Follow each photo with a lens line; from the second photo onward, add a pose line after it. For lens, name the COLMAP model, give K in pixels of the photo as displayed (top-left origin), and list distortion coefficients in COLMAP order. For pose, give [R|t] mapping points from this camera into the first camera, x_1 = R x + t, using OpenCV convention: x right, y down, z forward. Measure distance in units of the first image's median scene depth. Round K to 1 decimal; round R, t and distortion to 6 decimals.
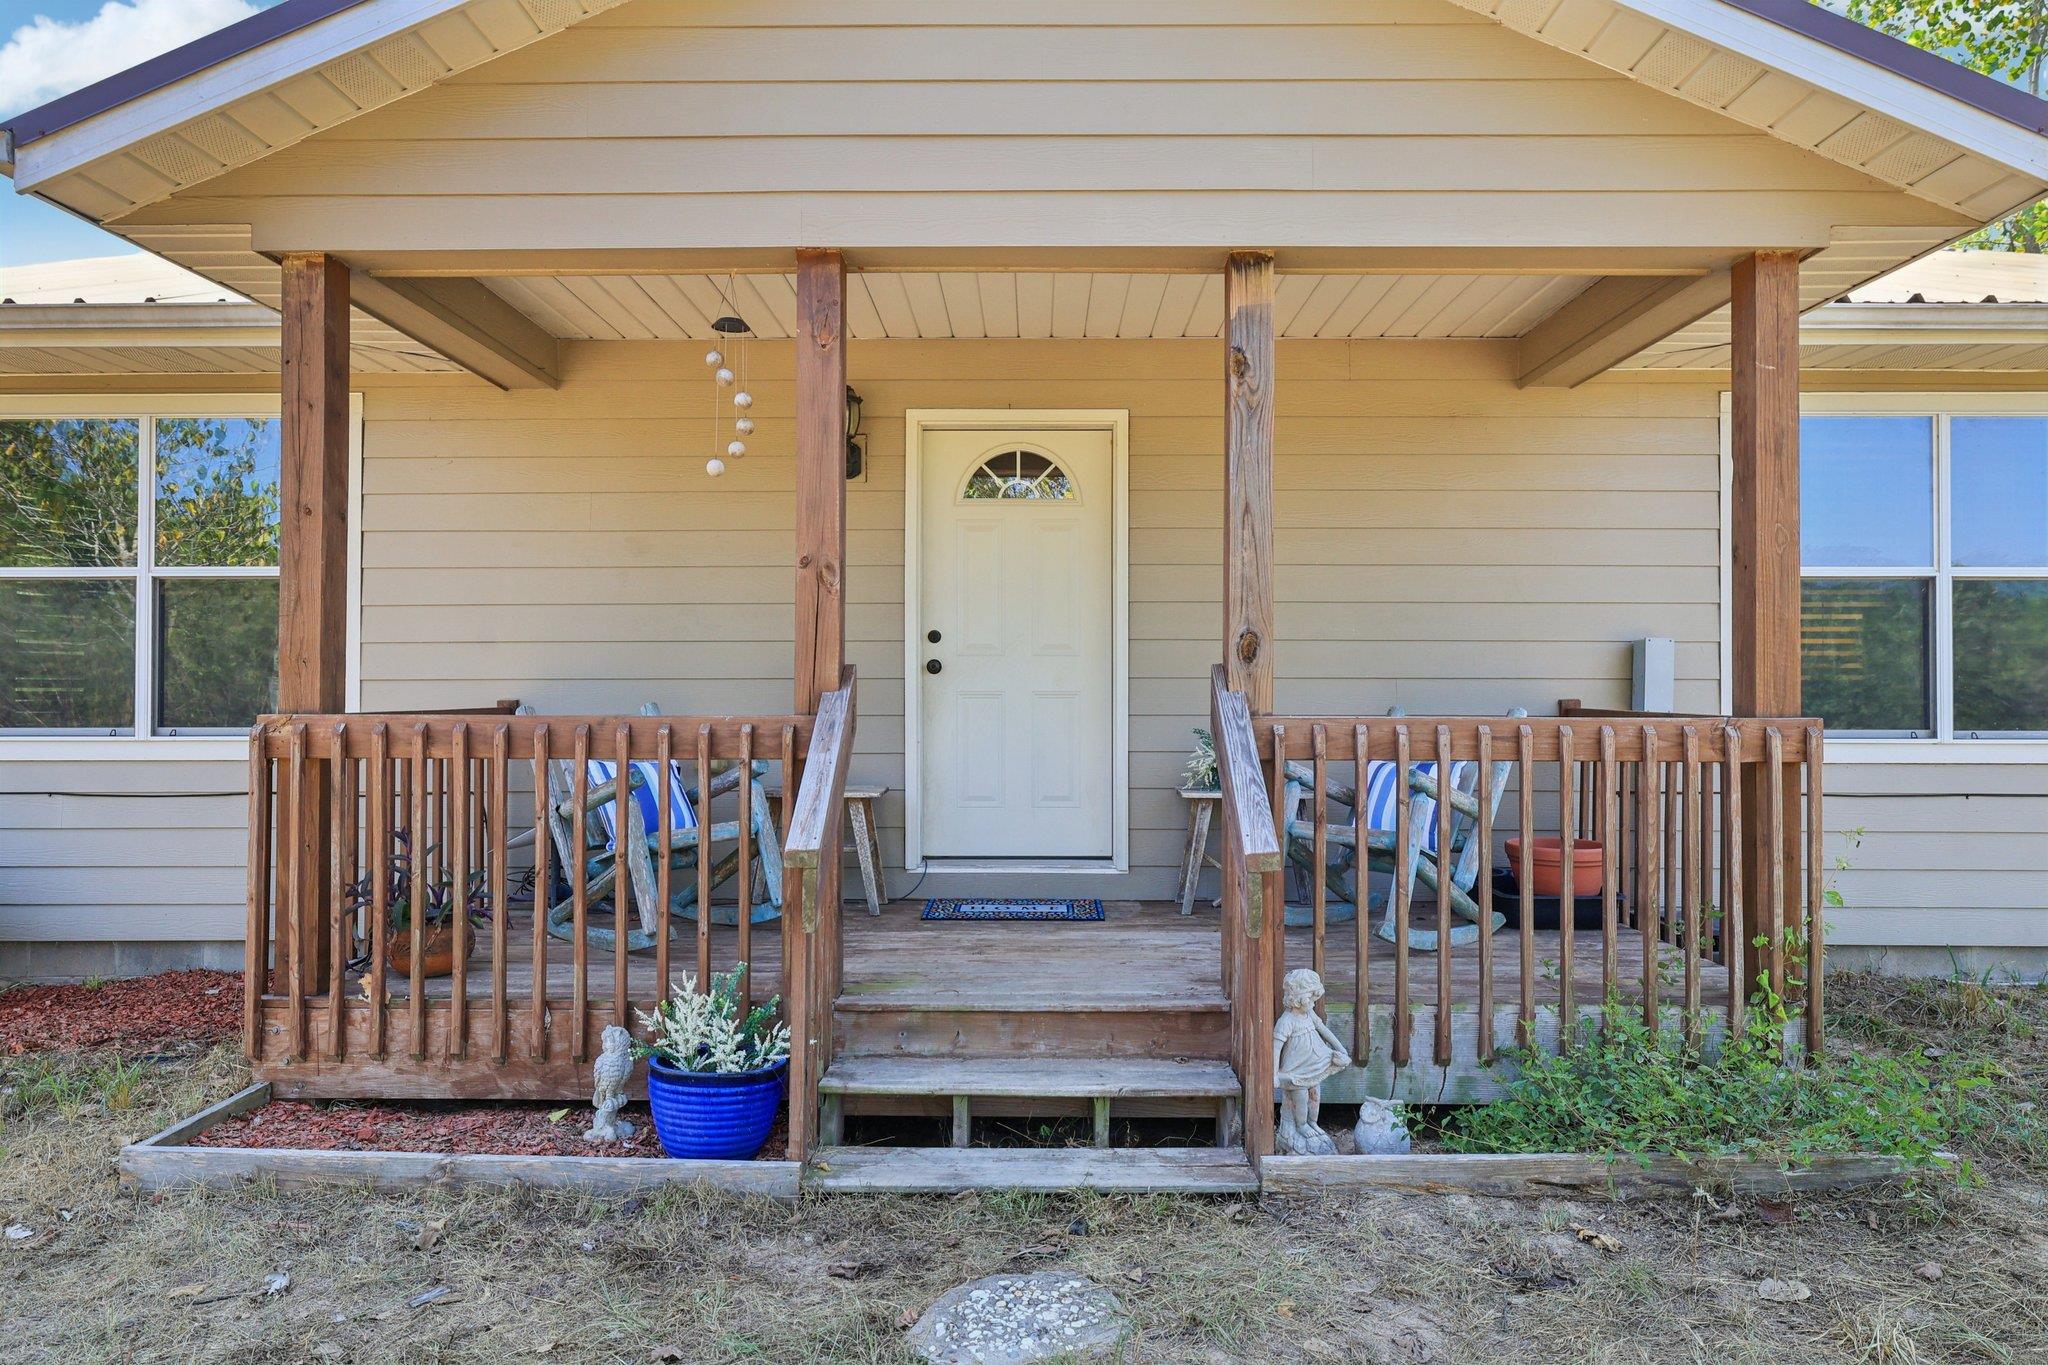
lens RADIAL K [[1276.4, 0, 1024.0], [0, 1276.4, 682.5], [0, 0, 1]] dist [-0.002442, -0.000338]
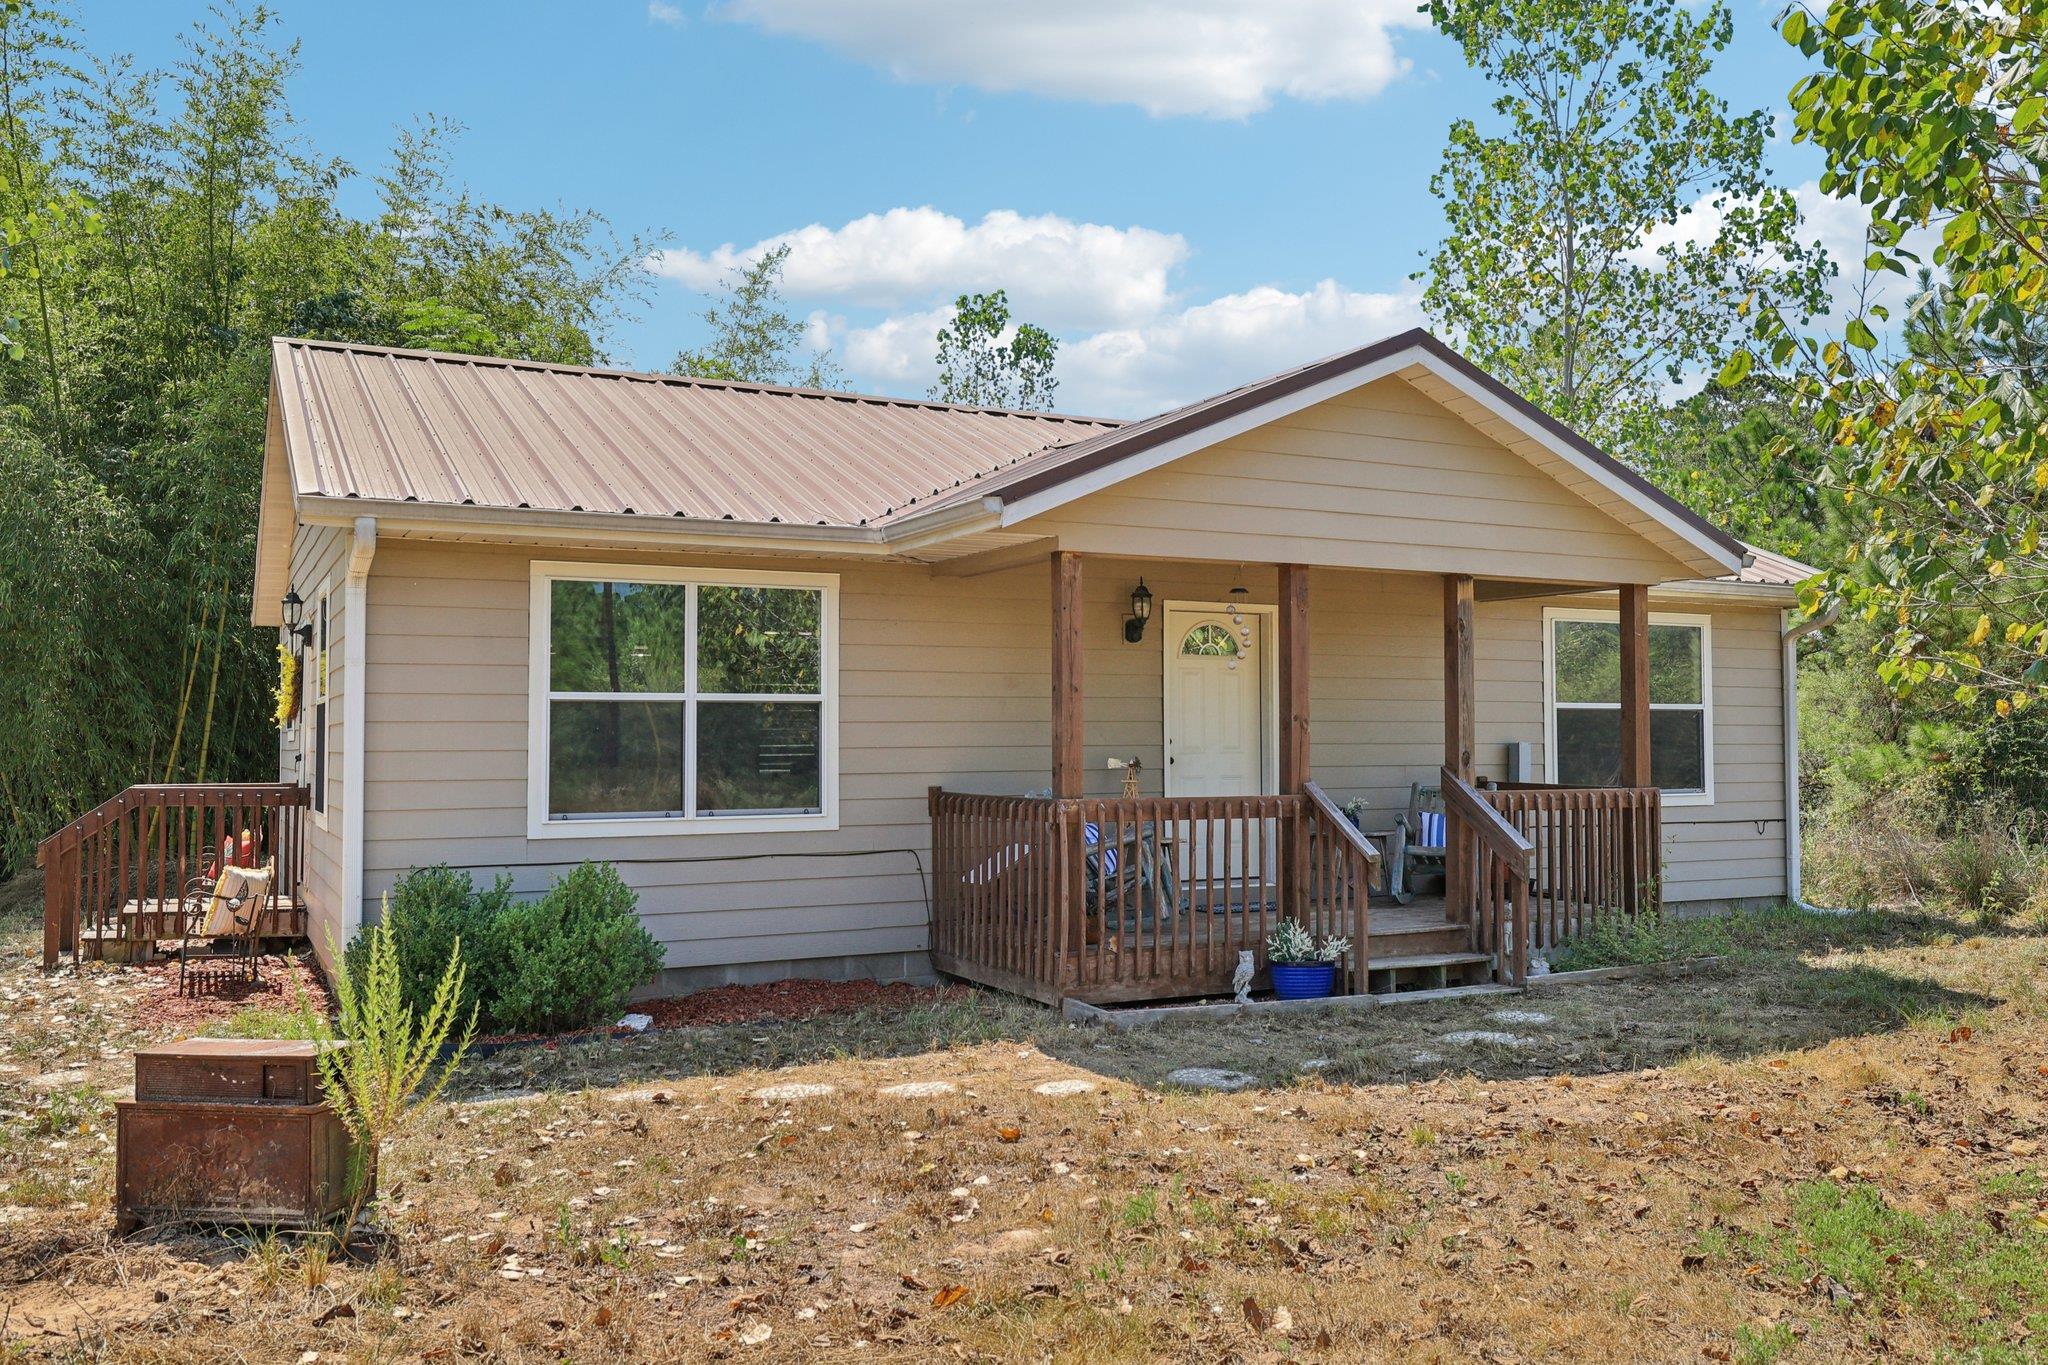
lens RADIAL K [[1666.5, 0, 1024.0], [0, 1666.5, 682.5], [0, 0, 1]] dist [0.004079, 0.000864]
pose [[0.892173, 0.011925, 0.451536, -1.202149], [0.001401, 0.999574, -0.029166, -0.050272], [-0.451692, 0.026654, 0.891776, -0.784755]]
